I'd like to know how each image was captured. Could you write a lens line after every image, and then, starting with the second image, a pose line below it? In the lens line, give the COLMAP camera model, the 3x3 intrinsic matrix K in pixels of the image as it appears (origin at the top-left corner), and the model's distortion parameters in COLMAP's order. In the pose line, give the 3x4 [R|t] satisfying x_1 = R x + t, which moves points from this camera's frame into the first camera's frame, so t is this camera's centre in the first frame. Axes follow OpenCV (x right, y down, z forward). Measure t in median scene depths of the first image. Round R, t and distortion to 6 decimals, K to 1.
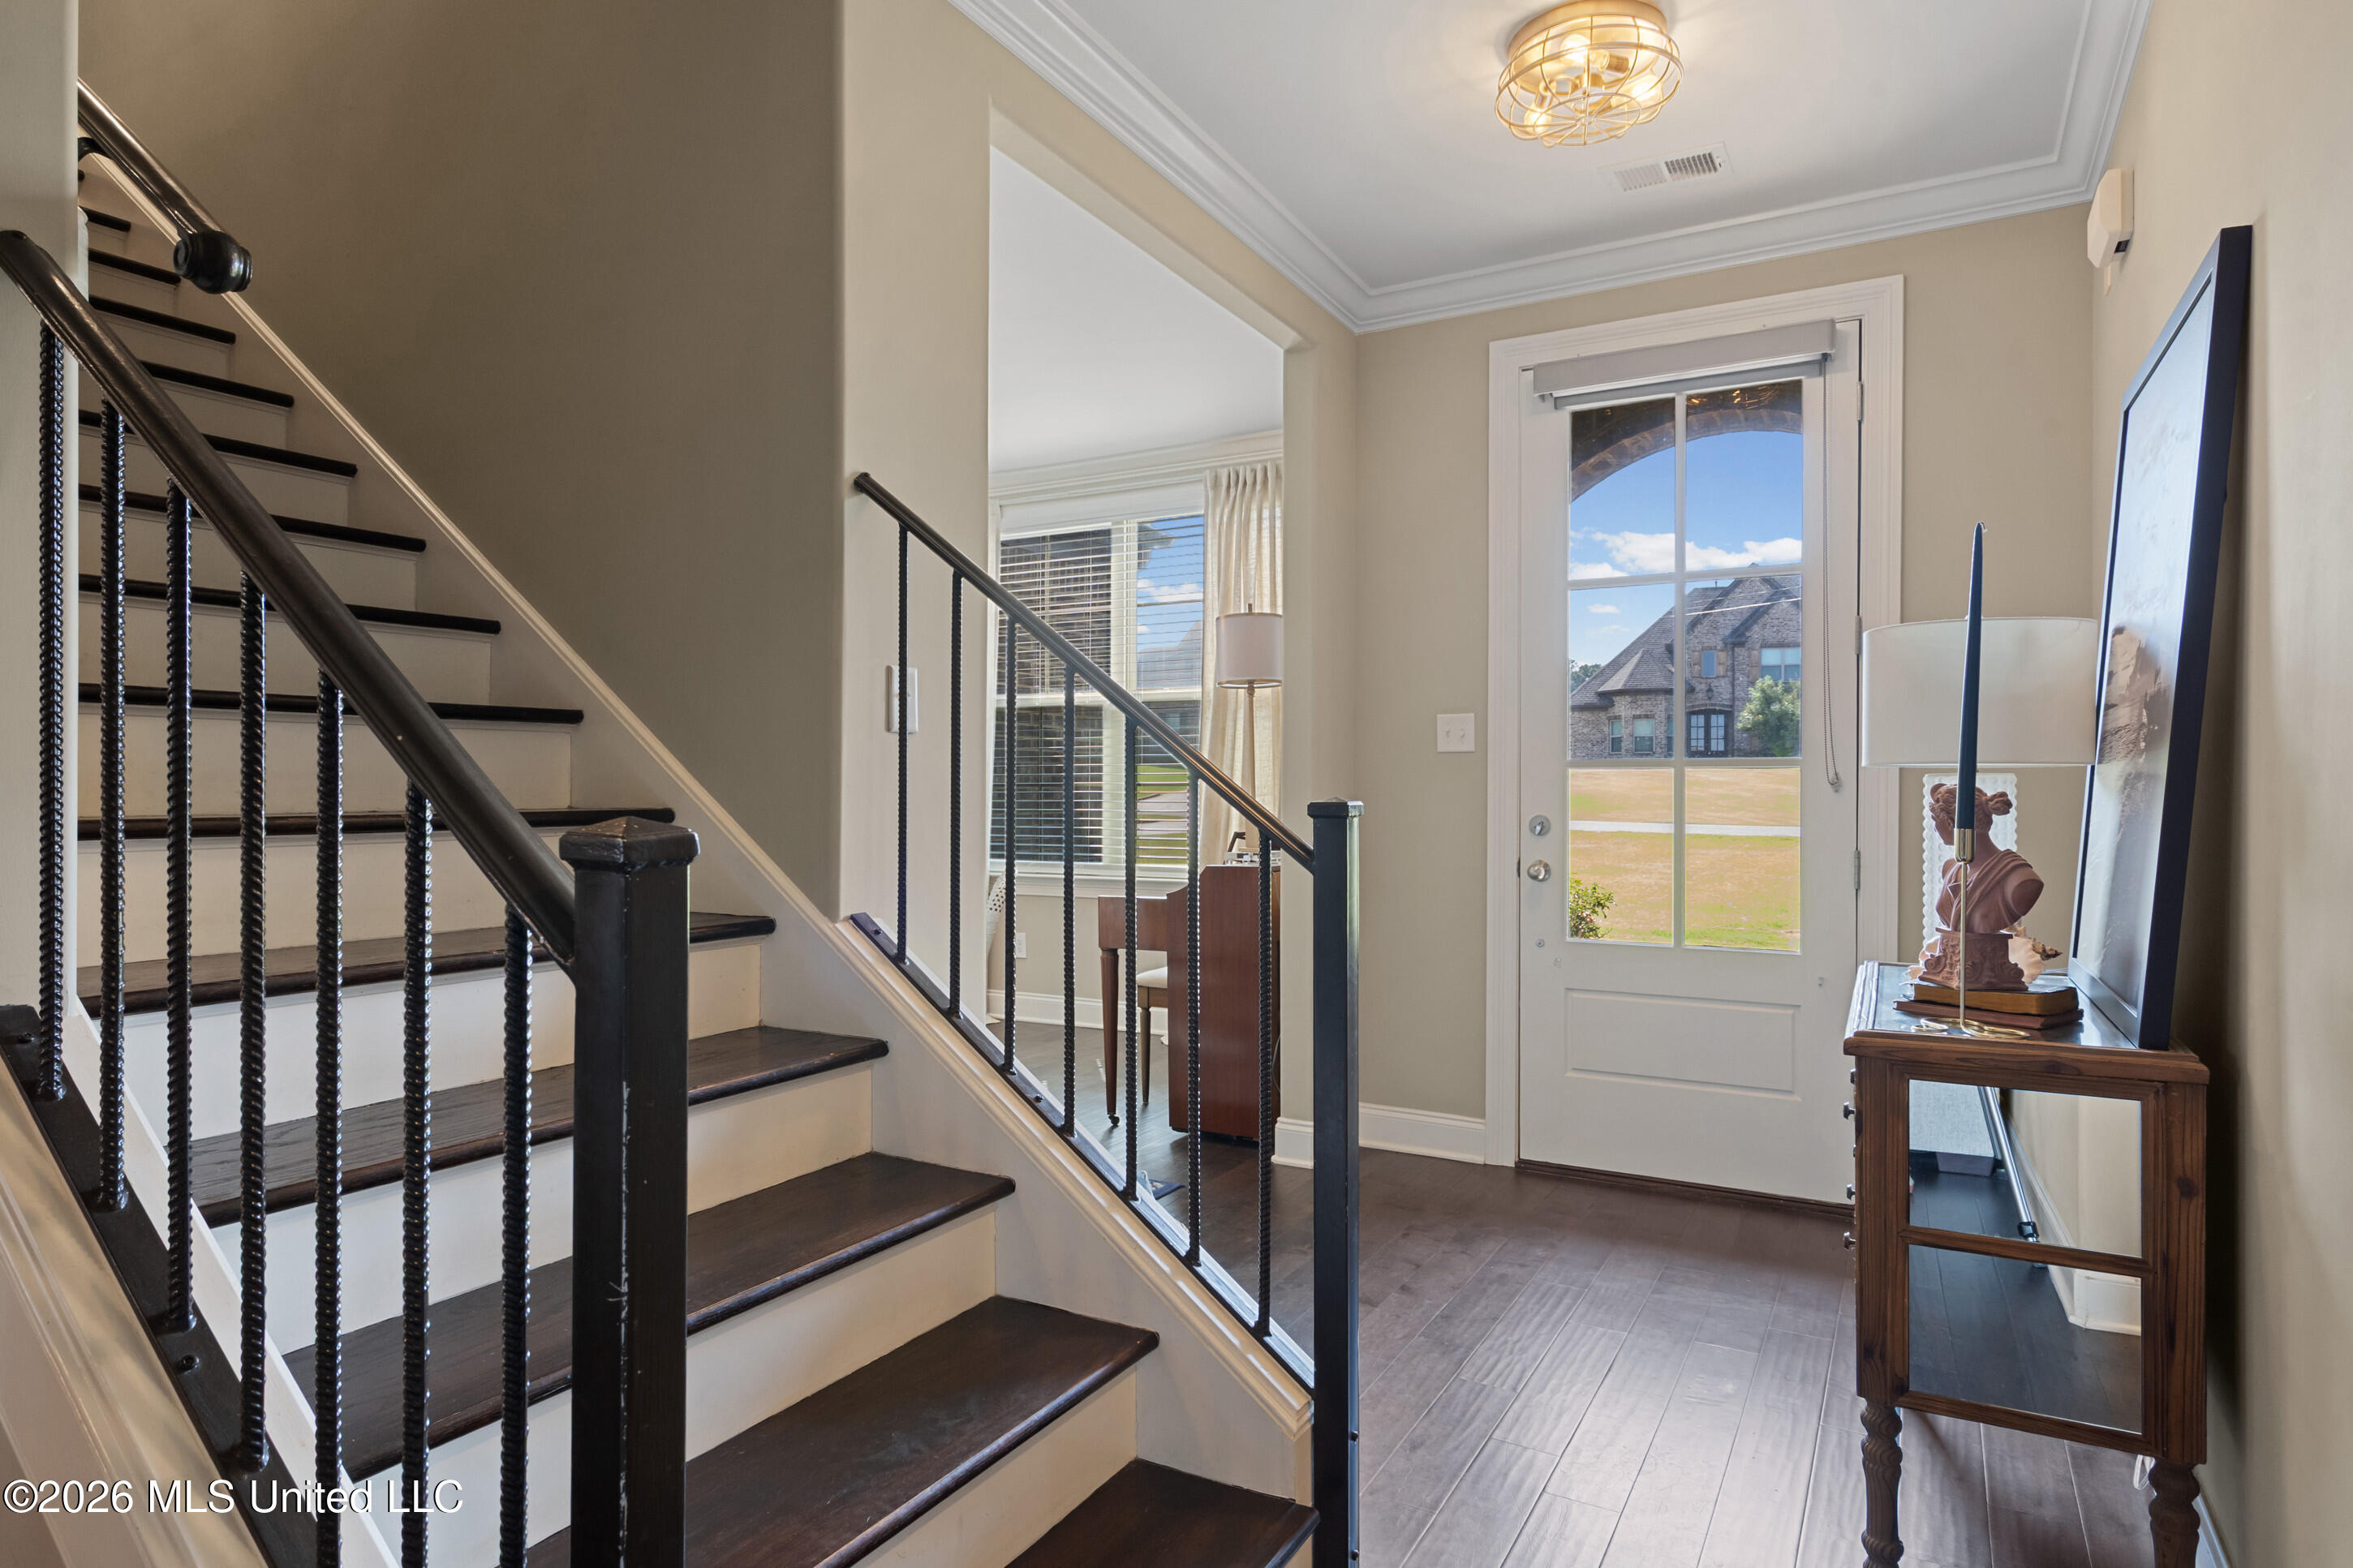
lens RADIAL K [[1312.8, 0, 1174.0], [0, 1312.8, 785.0], [0, 0, 1]] dist [-0.000724, -0.000005]
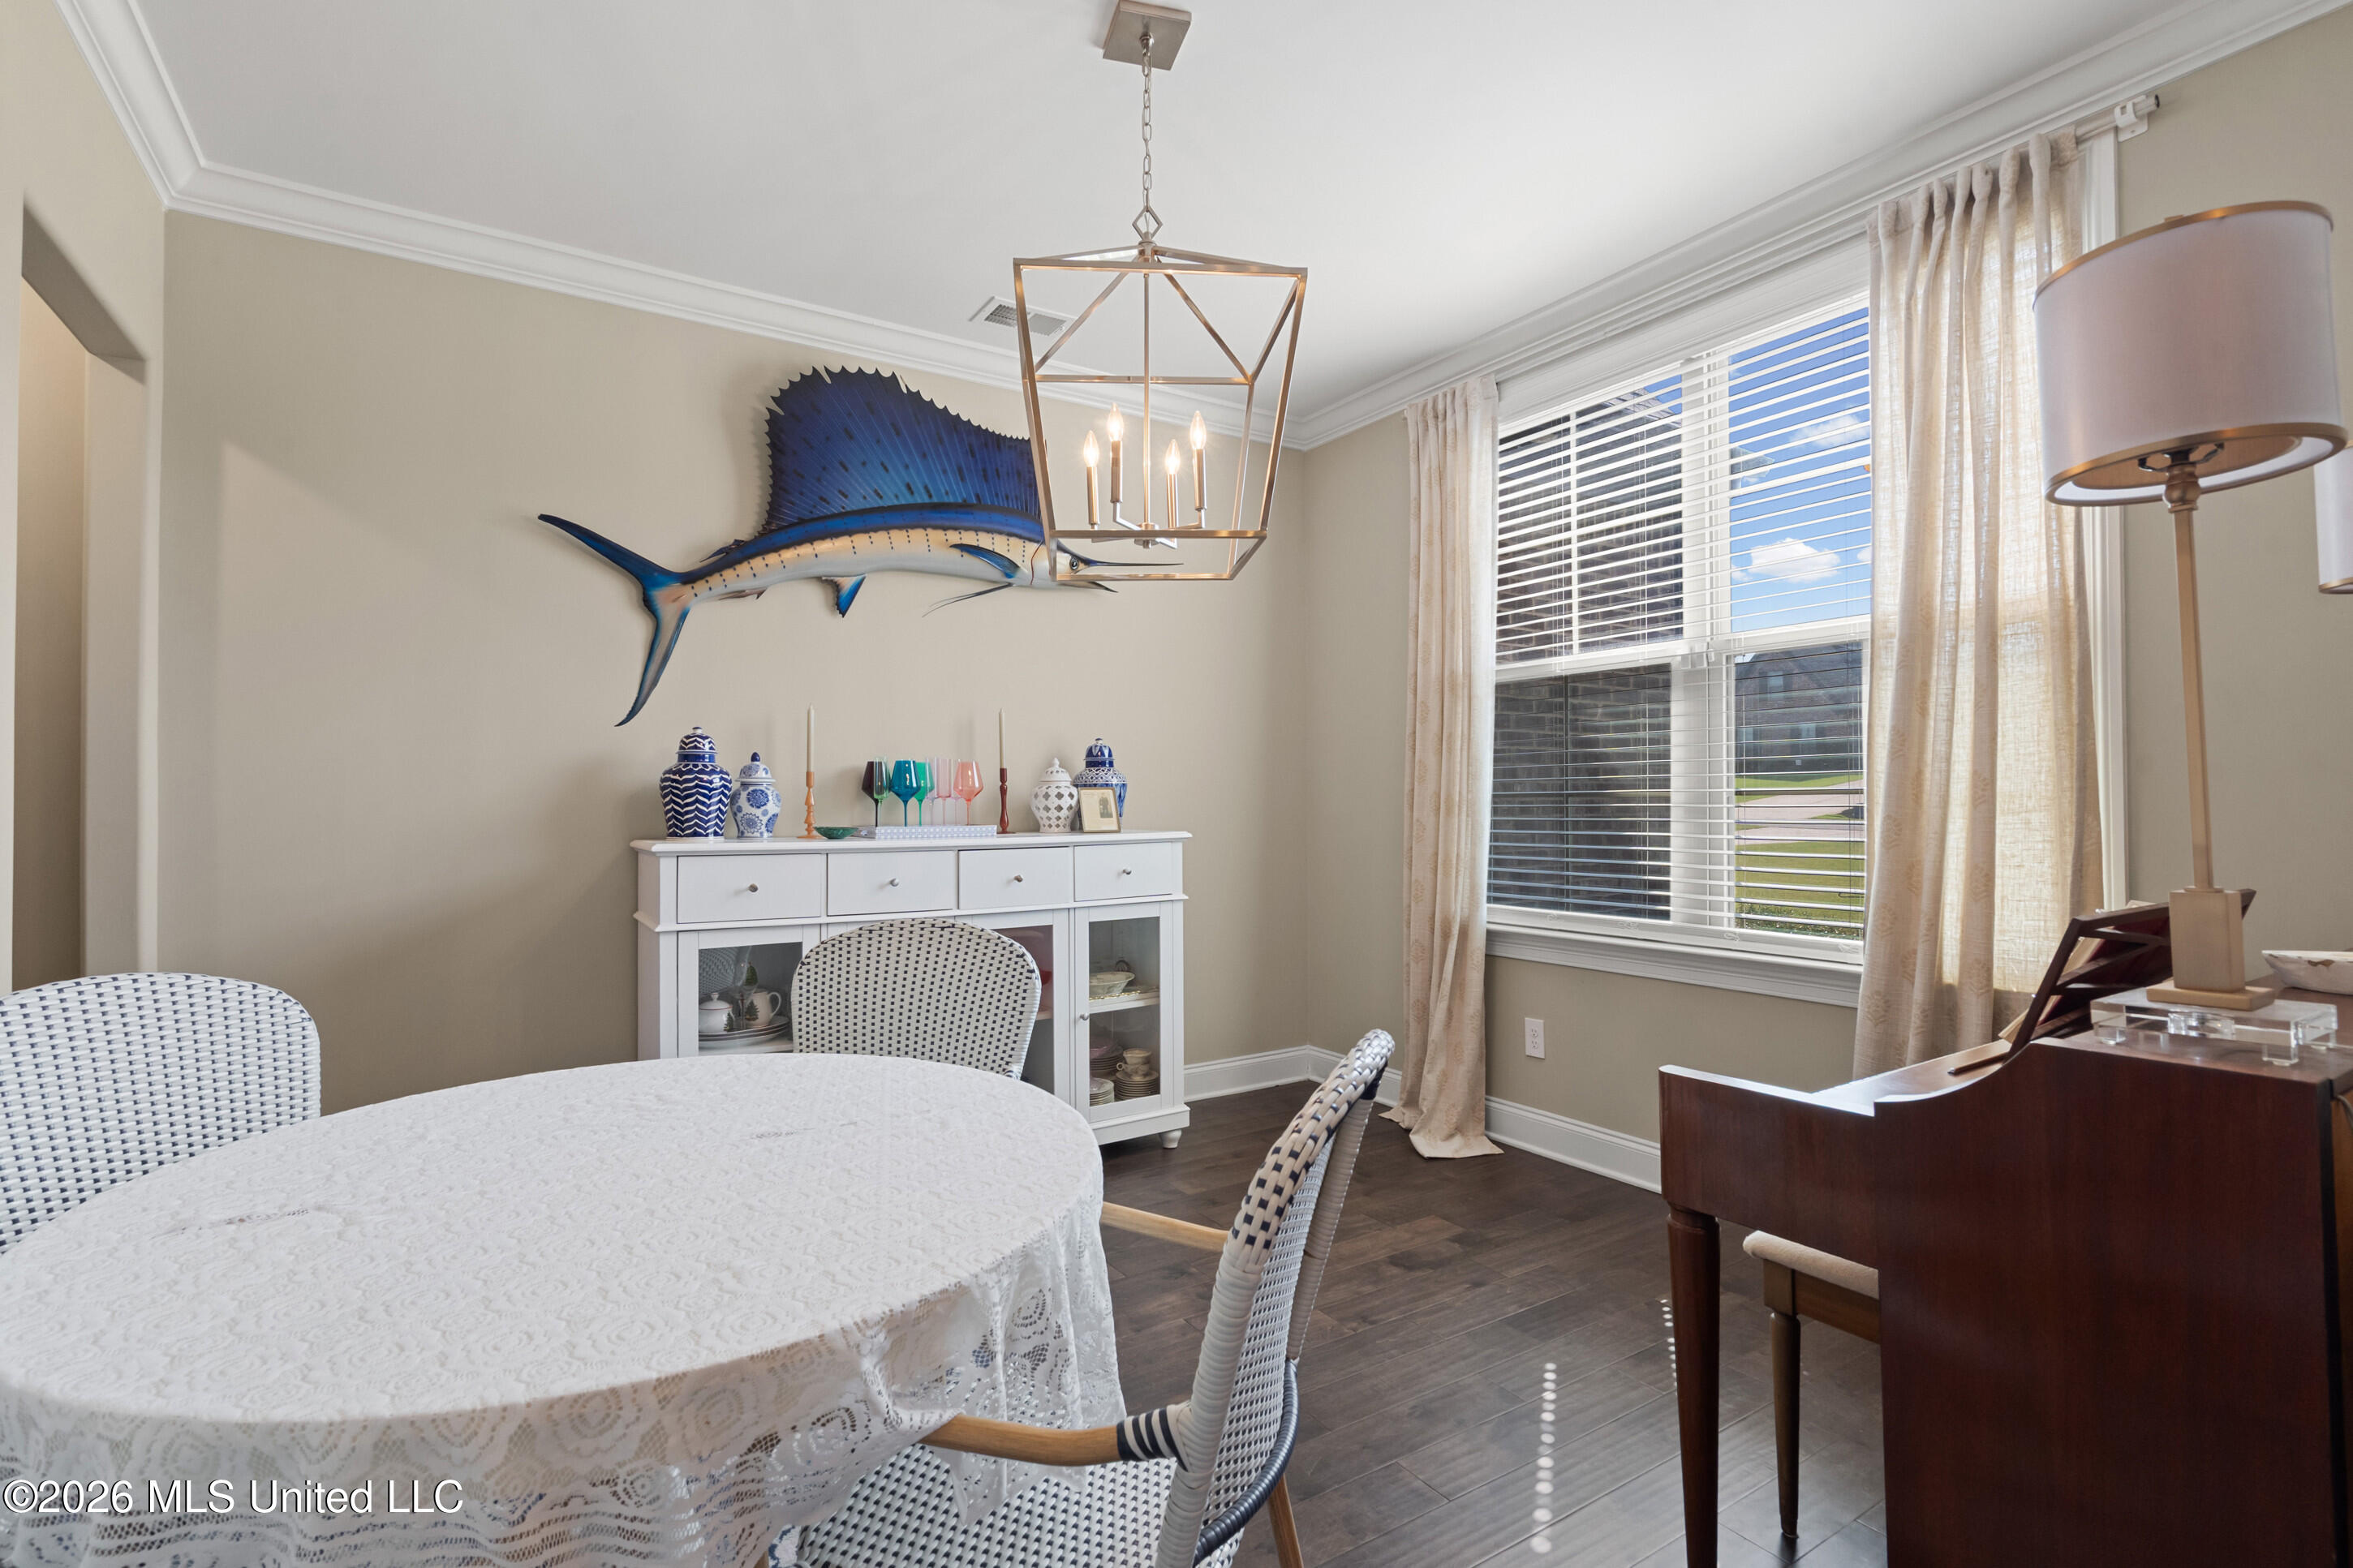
lens RADIAL K [[1071.5, 0, 1163.5], [0, 1071.5, 787.9], [0, 0, 1]] dist [-0.000594, 0.000033]
pose [[0.879406, -0.010980, -0.475945, -0.025205], [0.006538, 0.999918, -0.010988, 0.001789], [0.476027, 0.006551, 0.879406, 0.459513]]
